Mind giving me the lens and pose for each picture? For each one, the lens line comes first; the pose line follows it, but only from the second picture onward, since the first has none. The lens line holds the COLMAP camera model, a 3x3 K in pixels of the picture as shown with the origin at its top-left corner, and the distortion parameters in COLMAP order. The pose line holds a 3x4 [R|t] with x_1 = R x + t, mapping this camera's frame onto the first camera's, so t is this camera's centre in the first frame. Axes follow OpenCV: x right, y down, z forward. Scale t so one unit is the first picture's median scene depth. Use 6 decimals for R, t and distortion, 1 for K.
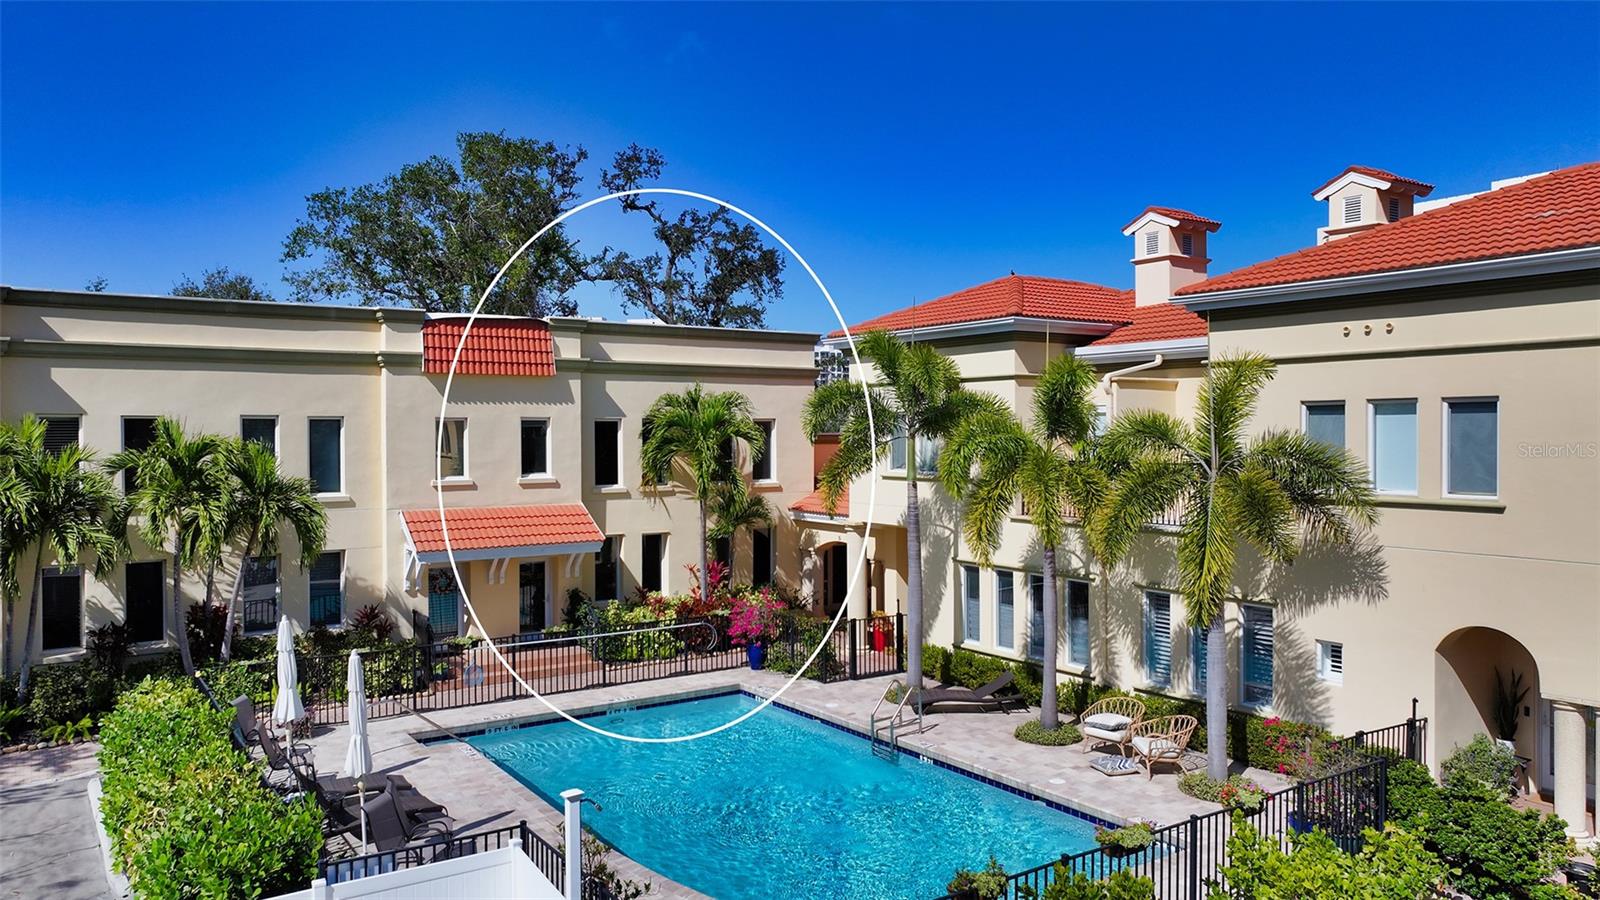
lens RADIAL K [[1124.1, 0, 801.2], [0, 1124.1, 445.6], [0, 0, 1]] dist [0.003551, -0.000937]
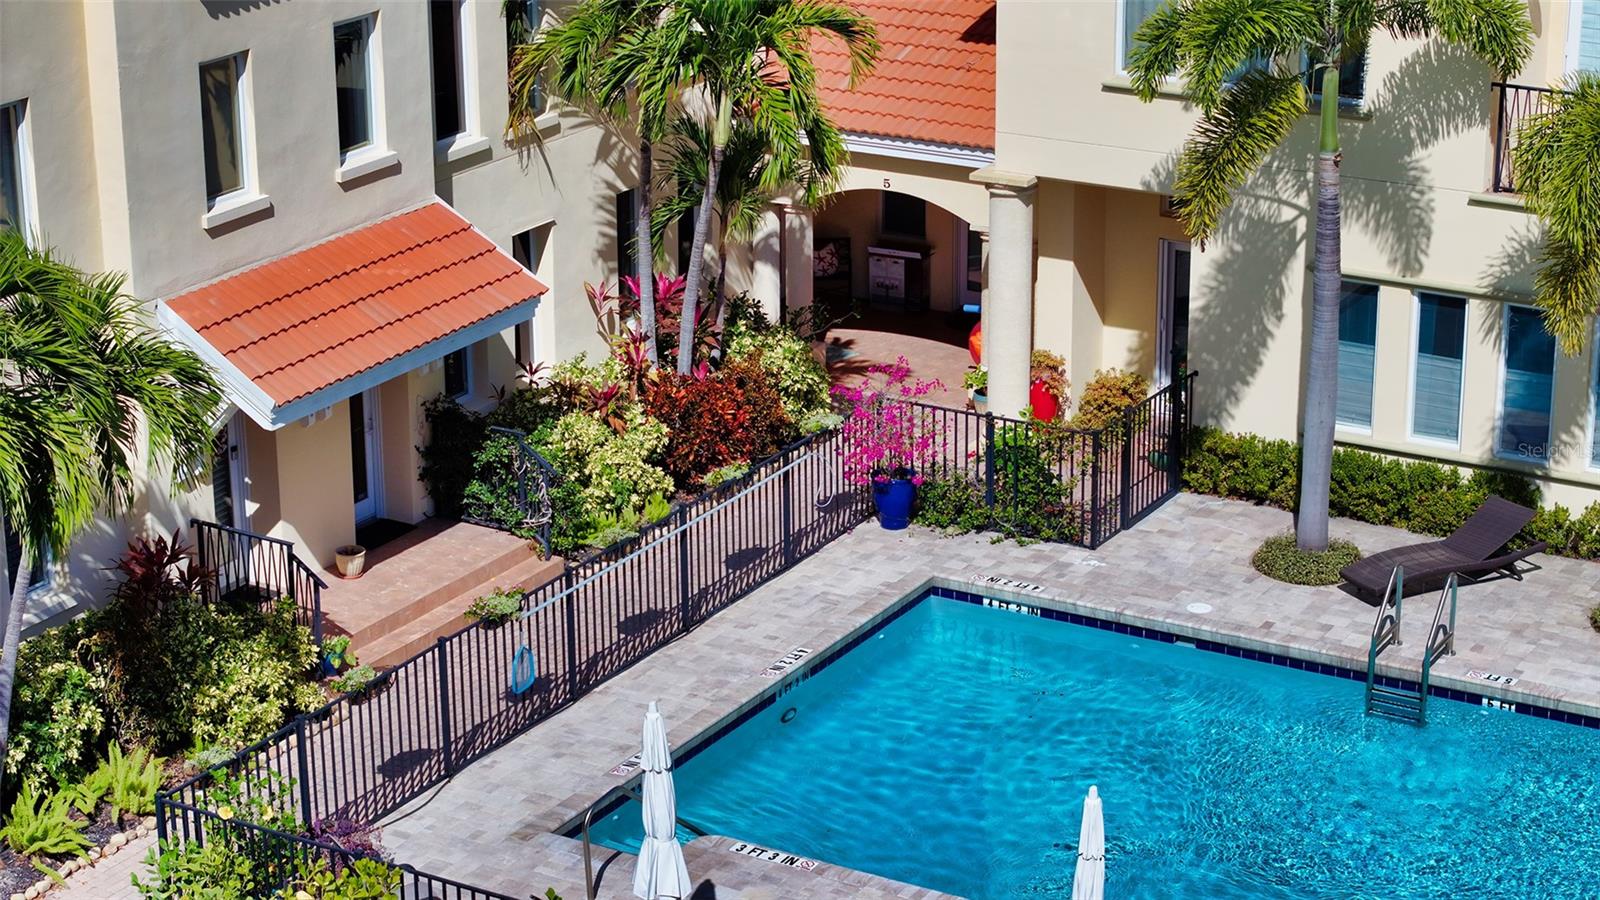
lens RADIAL K [[3195.2, 0, 800.0], [0, 3195.2, 450.0], [0, 0, 1]] dist [-0.182815, 0.299052]
pose [[0.904032, -0.141430, 0.403389, -0.645321], [0.009375, 0.950014, 0.312067, -0.262280], [-0.427361, -0.278337, 0.860169, -0.125790]]
